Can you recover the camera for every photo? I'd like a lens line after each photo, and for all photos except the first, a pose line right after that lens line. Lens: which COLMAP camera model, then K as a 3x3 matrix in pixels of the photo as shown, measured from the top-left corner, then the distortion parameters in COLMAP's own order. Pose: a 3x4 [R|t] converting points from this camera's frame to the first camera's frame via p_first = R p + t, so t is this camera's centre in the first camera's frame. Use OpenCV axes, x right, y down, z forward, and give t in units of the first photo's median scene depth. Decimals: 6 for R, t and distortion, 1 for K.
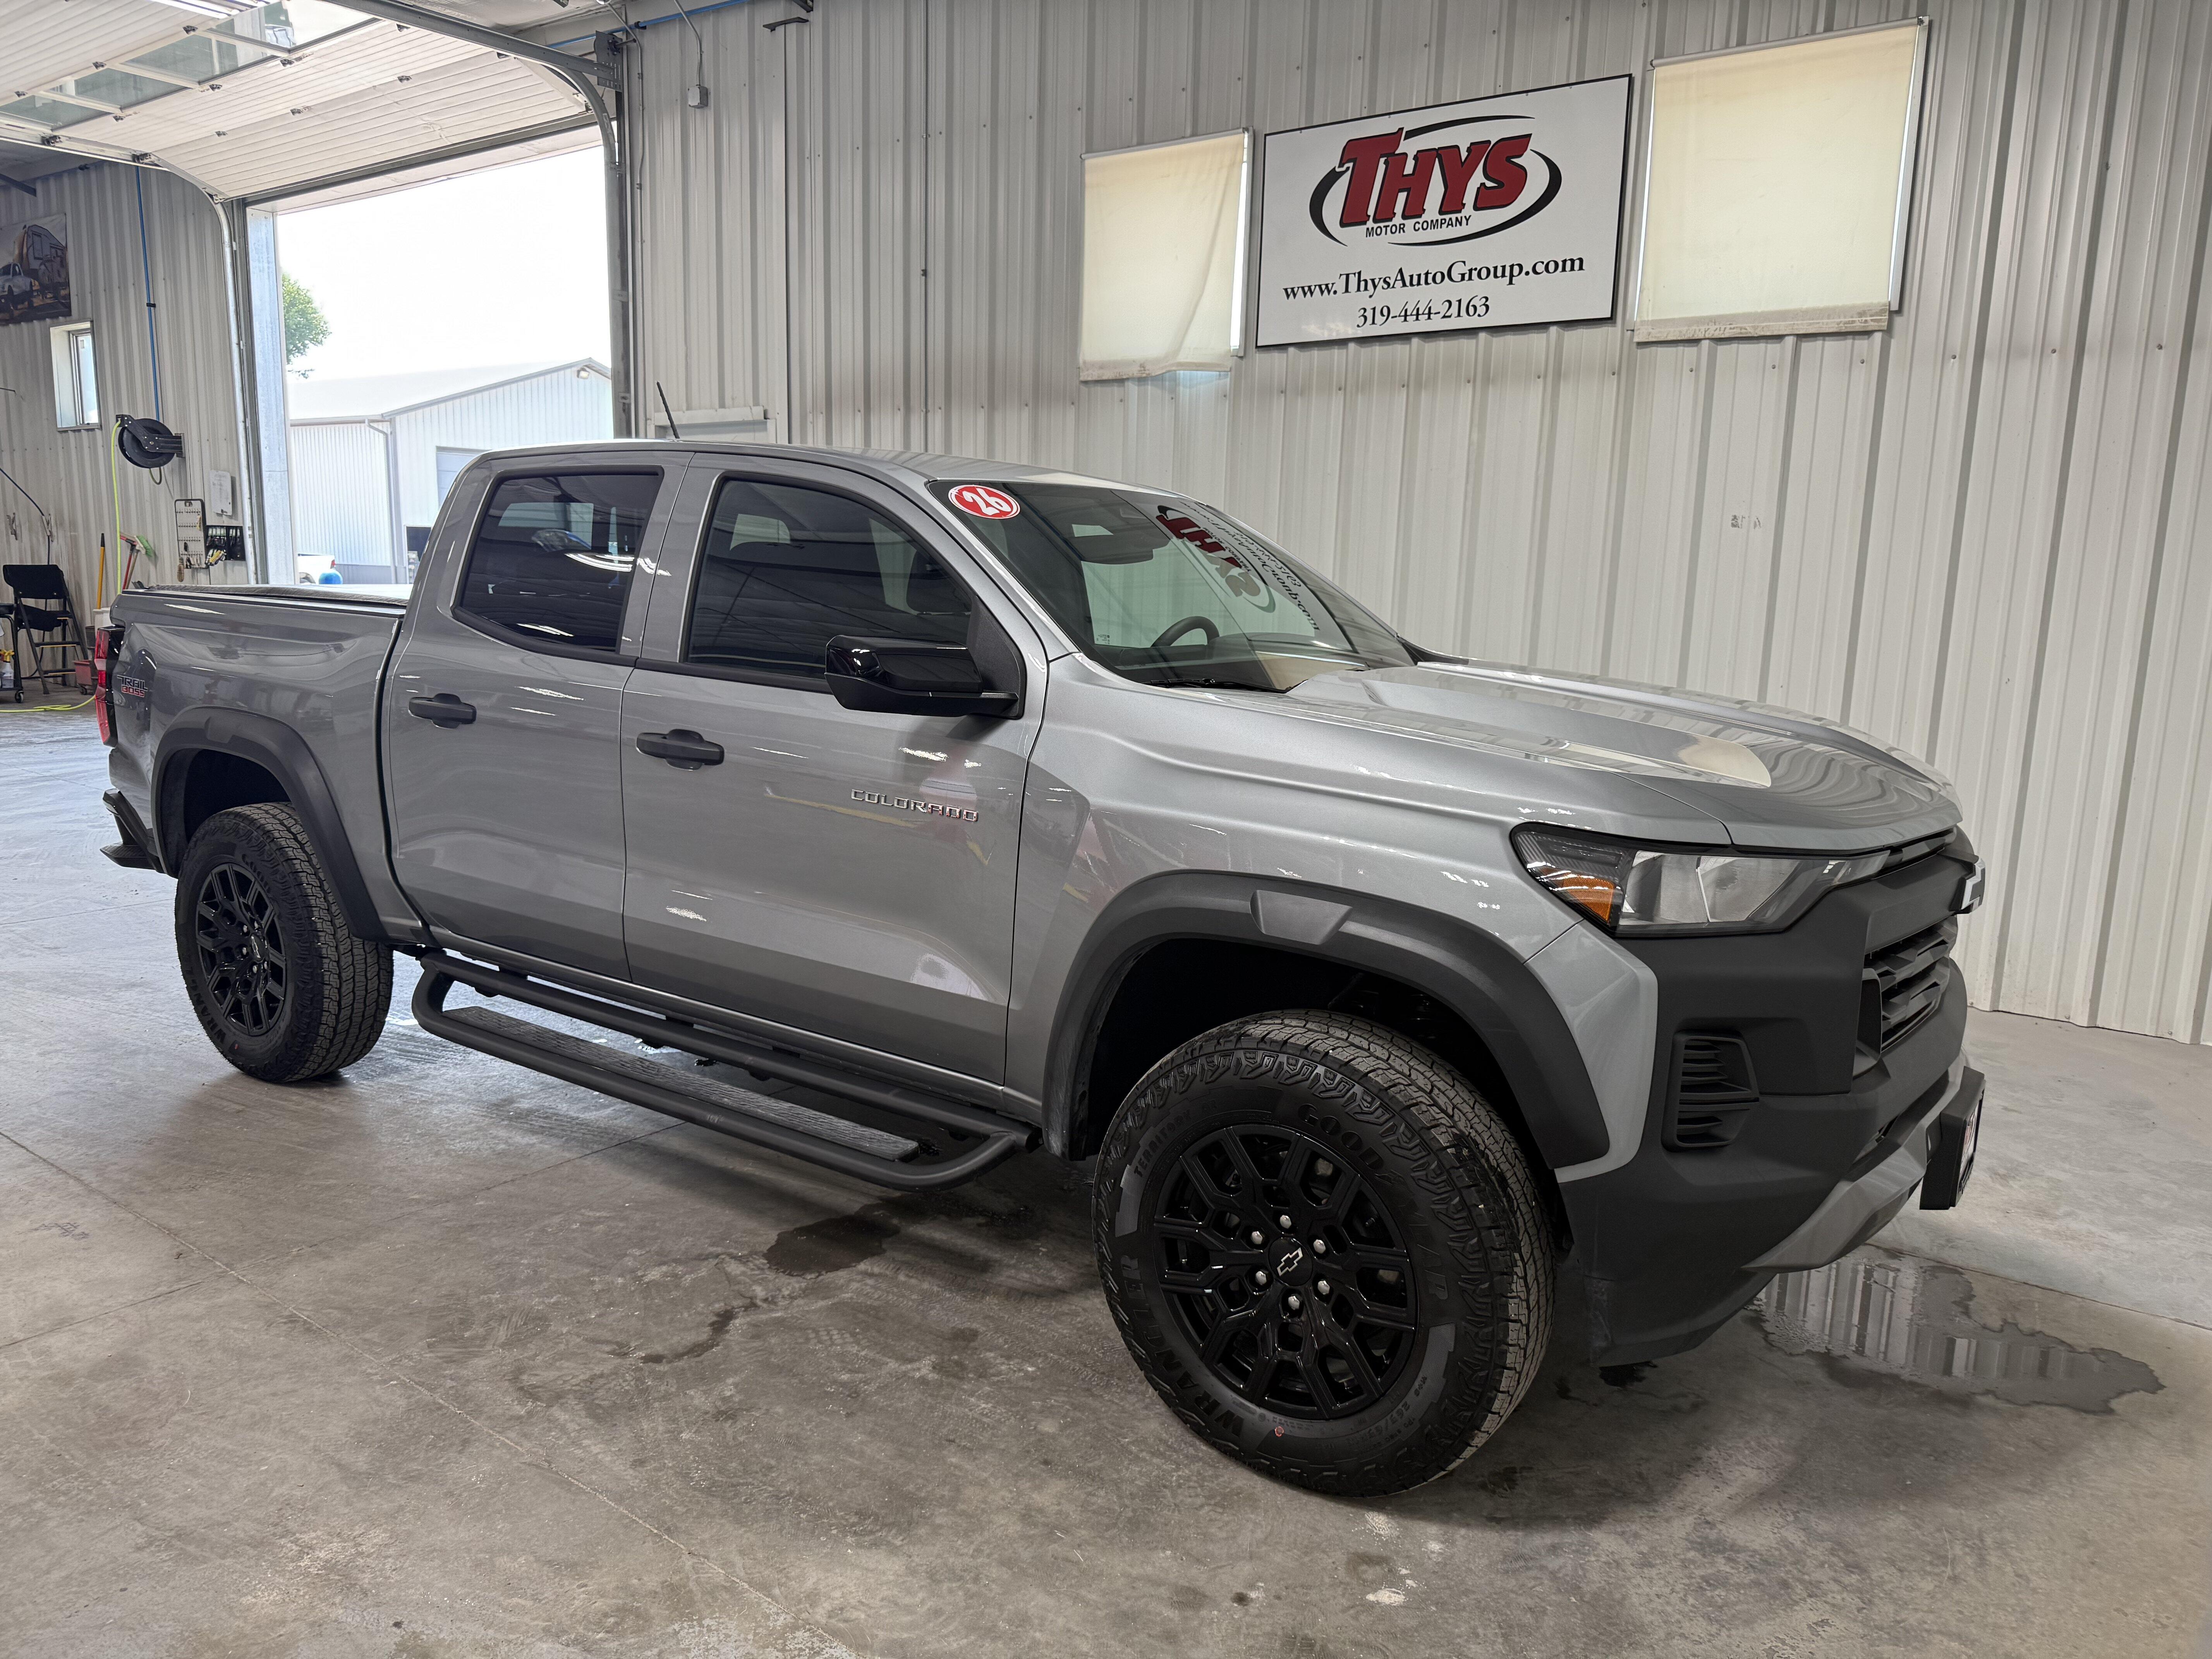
lens RADIAL K [[1580.2, 0, 1103.5], [0, 1580.2, 841.8], [0, 0, 1]] dist [0.008113, -0.009014]
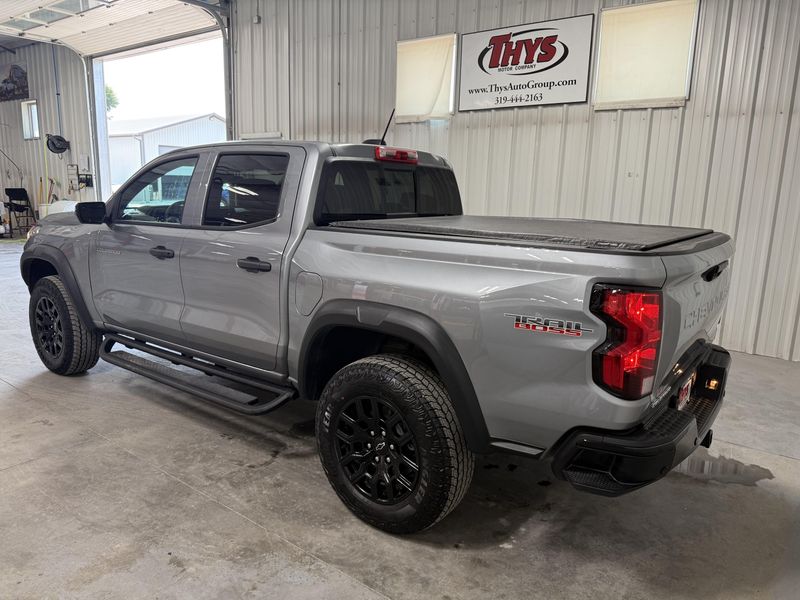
lens RADIAL K [[573.0, 0, 400.0], [0, 573.0, 300.0], [0, 0, 1]] dist [0.003336, -0.003604]
pose [[0.999999, 0.001667, 0.000059, -0.006959], [-0.001668, 0.999817, 0.019043, 0.001127], [-0.000027, -0.019043, 0.999819, -0.019365]]
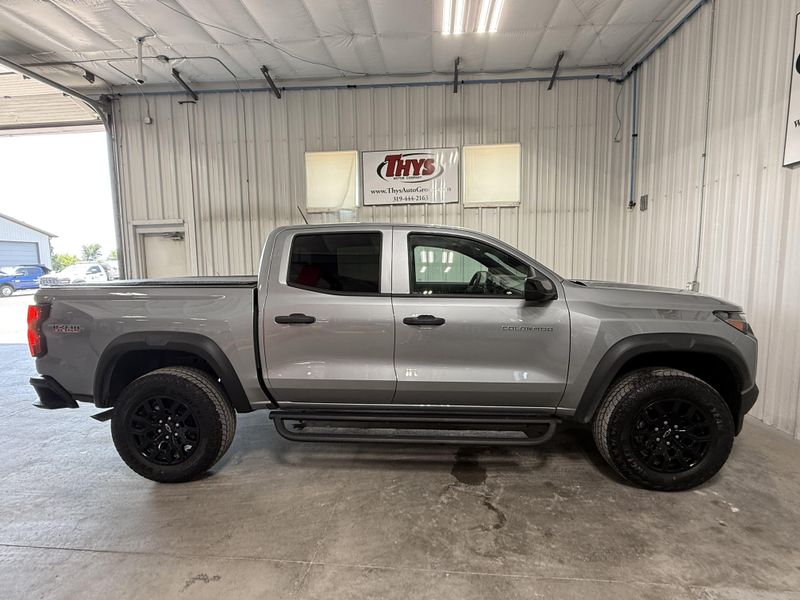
lens RADIAL K [[380.7, 0, 400.8], [0, 380.7, 299.0], [0, 0, 1]] dist [-0.001320, -0.000272]
pose [[0.848902, -0.088642, 0.521064, -0.367974], [0.128385, 0.990893, -0.040592, -0.043229], [-0.512721, 0.101355, 0.852552, 0.210777]]
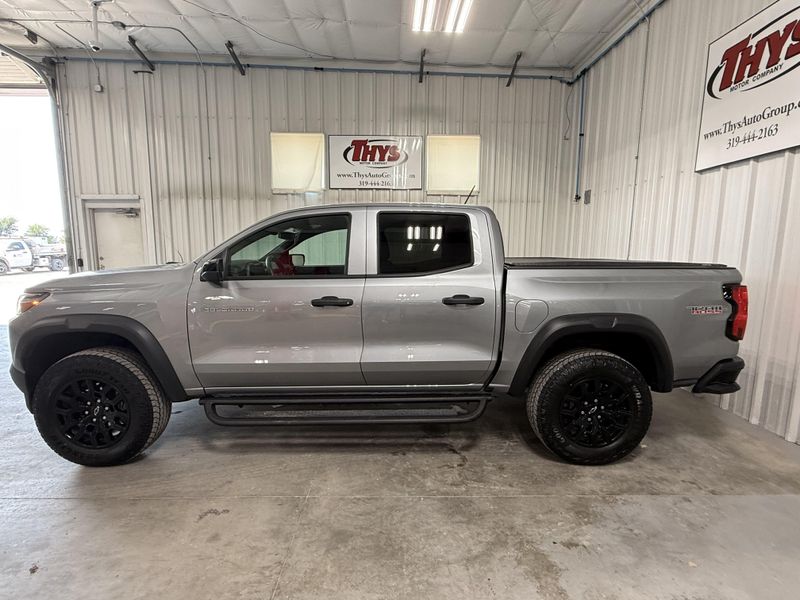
lens RADIAL K [[387.4, 0, 399.4], [0, 387.4, 297.4], [0, 0, 1]] dist [-0.001483, 0.000233]
pose [[0.785443, -0.097849, 0.611150, -0.424769], [0.119217, 0.992852, 0.005746, -0.034046], [-0.607343, 0.068346, 0.791494, 0.174225]]
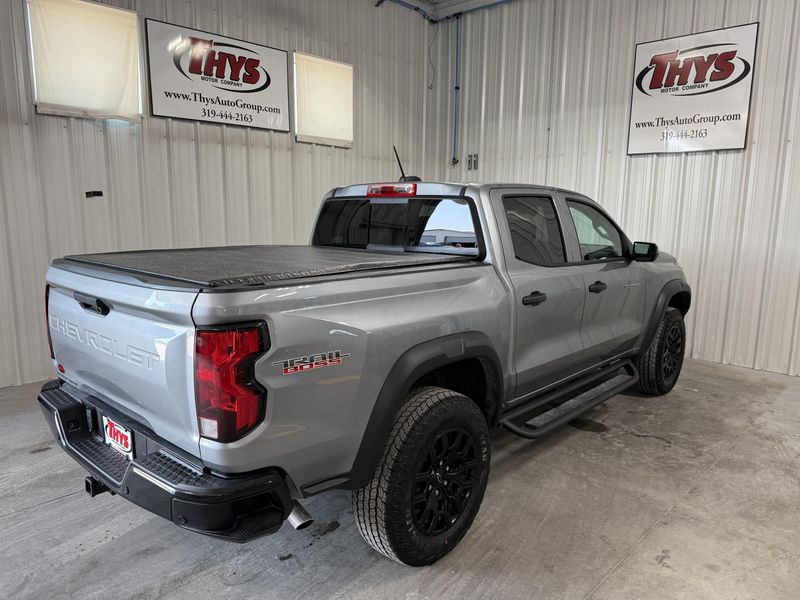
lens RADIAL K [[571.5, 0, 399.1], [0, 571.5, 304.5], [0, 0, 1]] dist [0.008113, -0.009014]
pose [[0.113629, -0.187996, 0.975575, -0.767470], [0.163487, 0.972087, 0.168282, -0.152260], [-0.979980, 0.140372, 0.141192, 0.660866]]
